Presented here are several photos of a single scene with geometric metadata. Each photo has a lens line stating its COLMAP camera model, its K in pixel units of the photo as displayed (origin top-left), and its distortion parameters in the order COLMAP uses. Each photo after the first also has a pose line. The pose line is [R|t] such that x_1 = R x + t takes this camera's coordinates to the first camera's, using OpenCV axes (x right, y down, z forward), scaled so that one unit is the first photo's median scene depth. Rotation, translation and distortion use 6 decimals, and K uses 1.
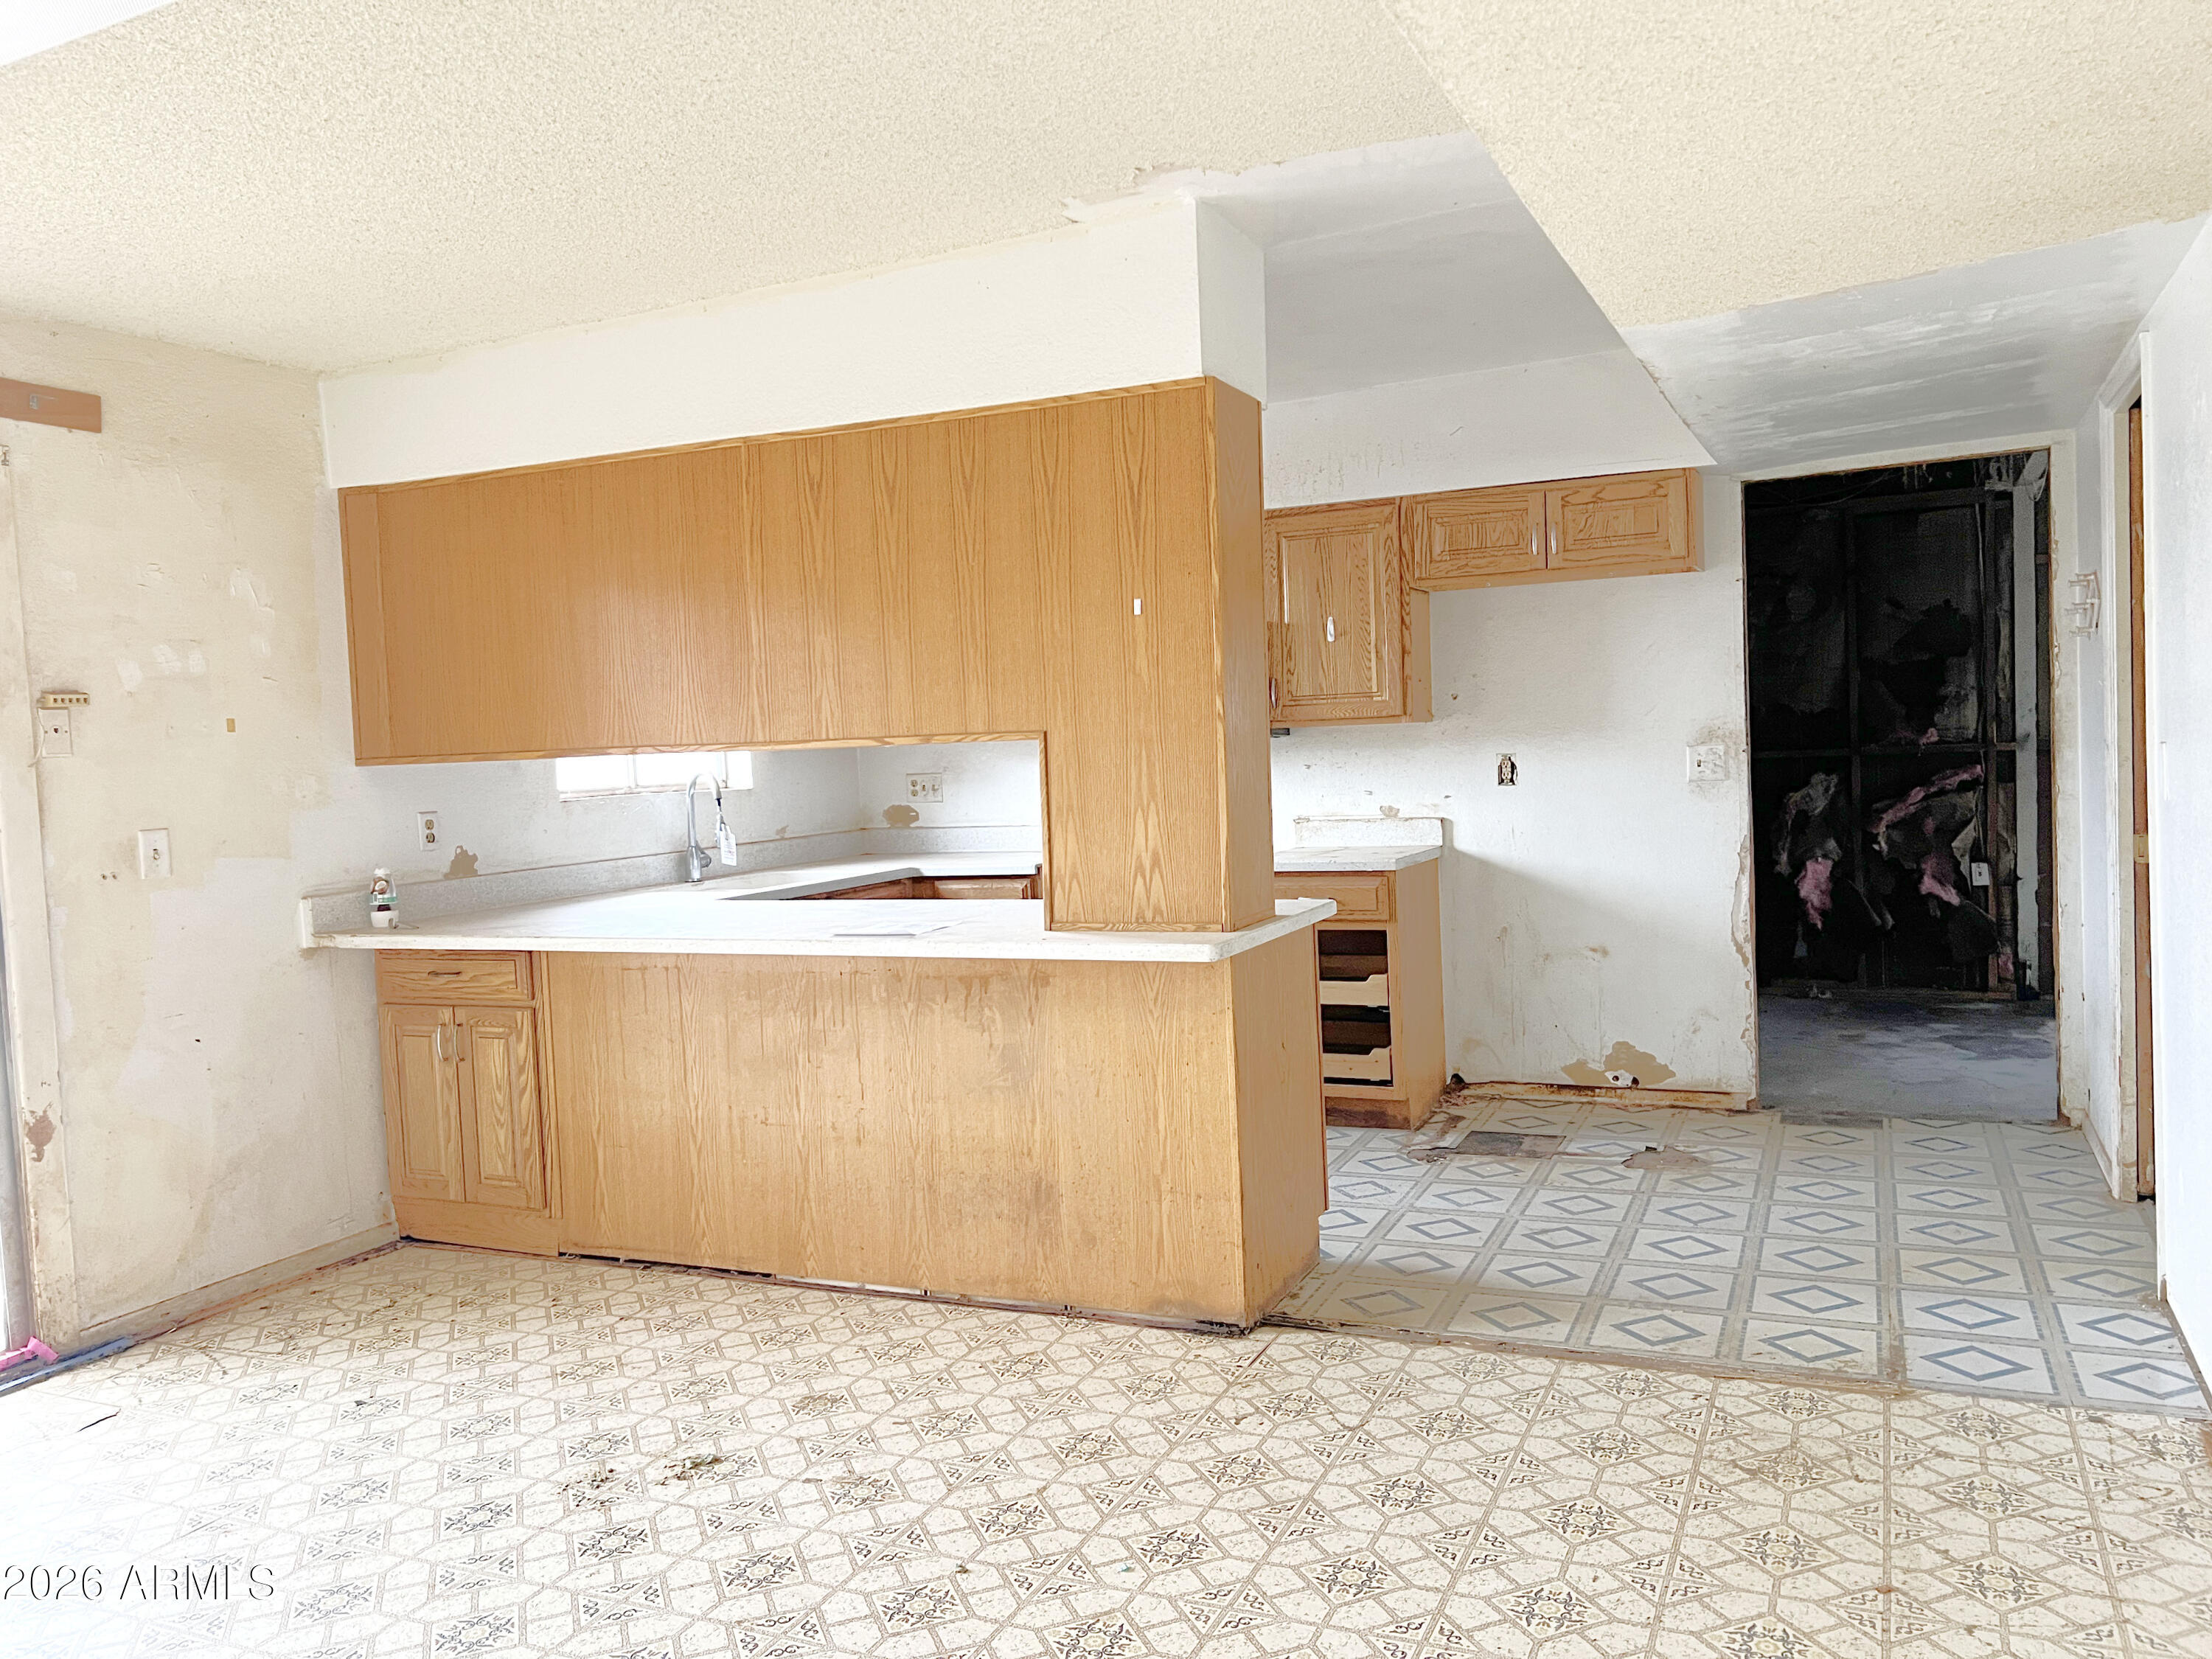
lens RADIAL K [[1678.5, 0, 1106.0], [0, 1678.5, 829.5], [0, 0, 1]] dist [0.101700, -0.123312]
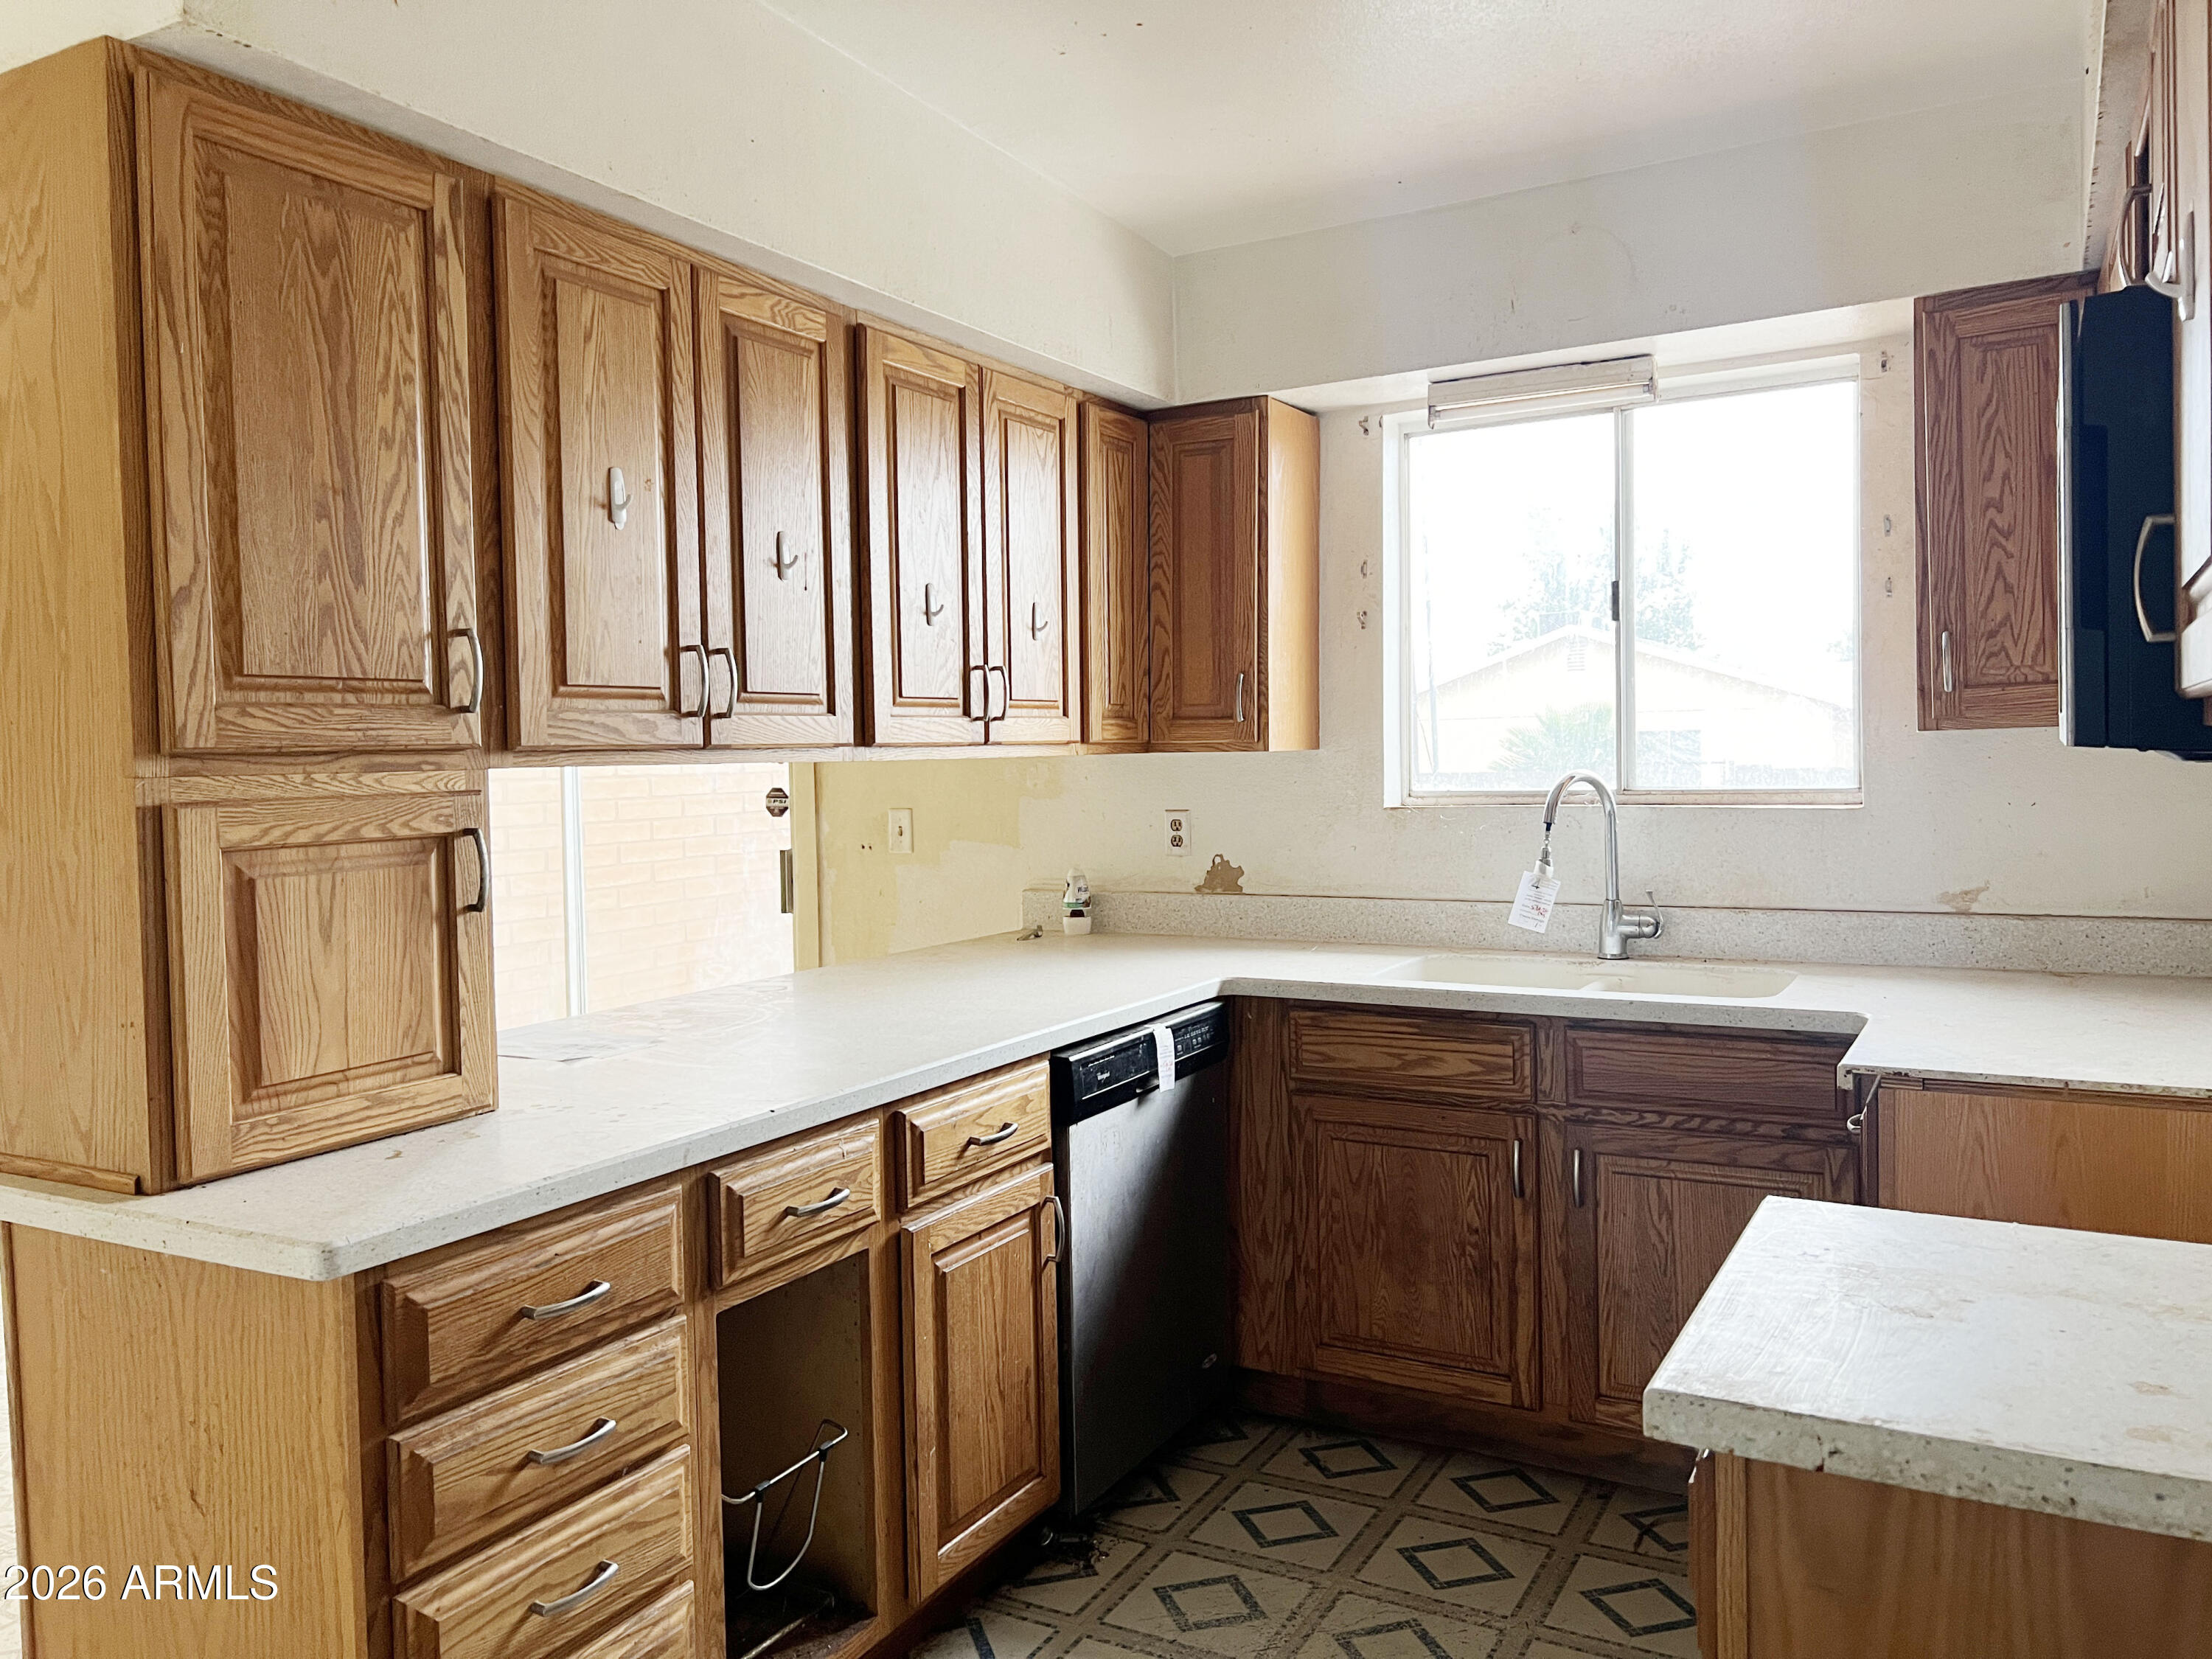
lens RADIAL K [[1678.5, 0, 1106.0], [0, 1678.5, 829.5], [0, 0, 1]] dist [0.101700, -0.123312]
pose [[-0.078197, 0.084371, -0.993361, 0.633743], [-0.031187, 0.995718, 0.087027, -0.106566], [0.996450, 0.037785, -0.075230, 1.536599]]
